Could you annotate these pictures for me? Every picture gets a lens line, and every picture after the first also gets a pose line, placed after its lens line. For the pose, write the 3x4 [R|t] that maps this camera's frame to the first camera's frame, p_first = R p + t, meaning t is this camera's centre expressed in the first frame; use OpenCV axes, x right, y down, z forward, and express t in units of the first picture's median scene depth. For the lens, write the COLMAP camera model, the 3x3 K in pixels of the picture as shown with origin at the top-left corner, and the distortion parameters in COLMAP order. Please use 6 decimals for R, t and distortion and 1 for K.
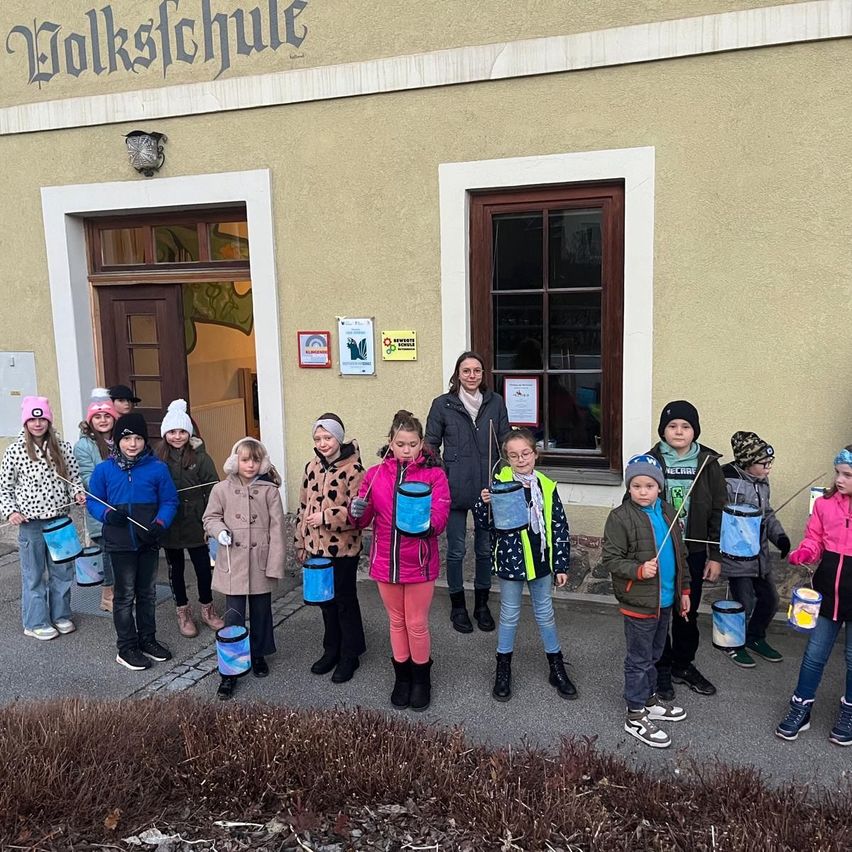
lens RADIAL K [[752.9, 0, 426.0], [0, 752.9, 426.0], [0, 0, 1]] dist [-0.005504, 0.012097]
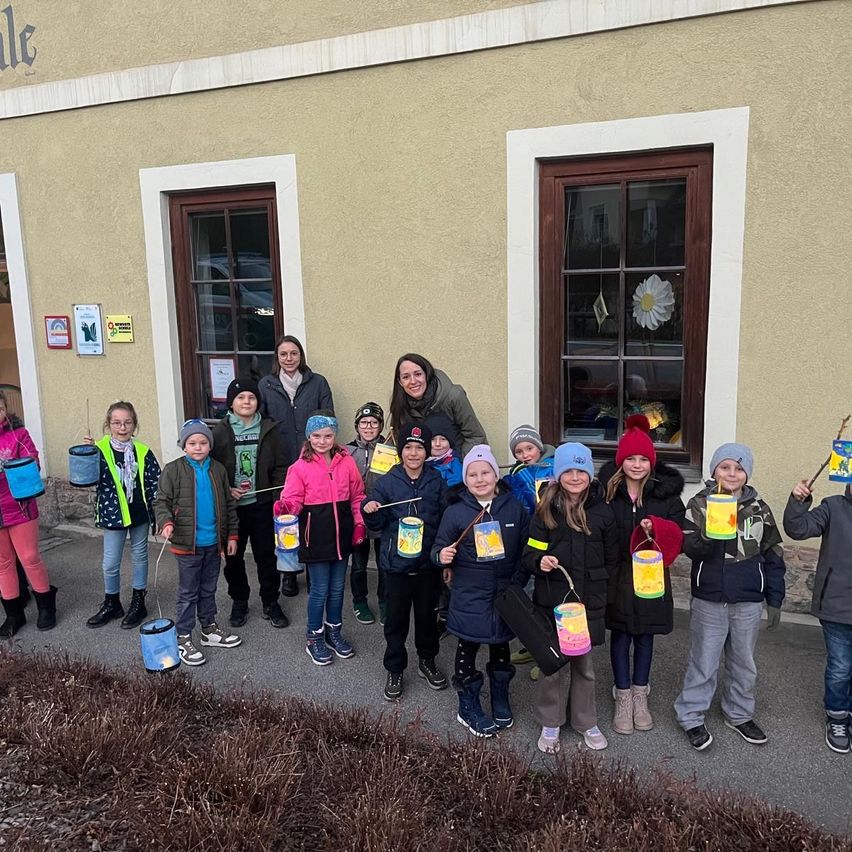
lens RADIAL K [[811.0, 0, 427.3], [0, 811.0, 414.0], [0, 0, 1]] dist [0.089043, -0.119426]
pose [[0.995785, 0.012856, -0.090814, 0.549916], [-0.013119, 0.999911, -0.002300, 0.017686], [0.090776, 0.003482, 0.995865, -0.185178]]
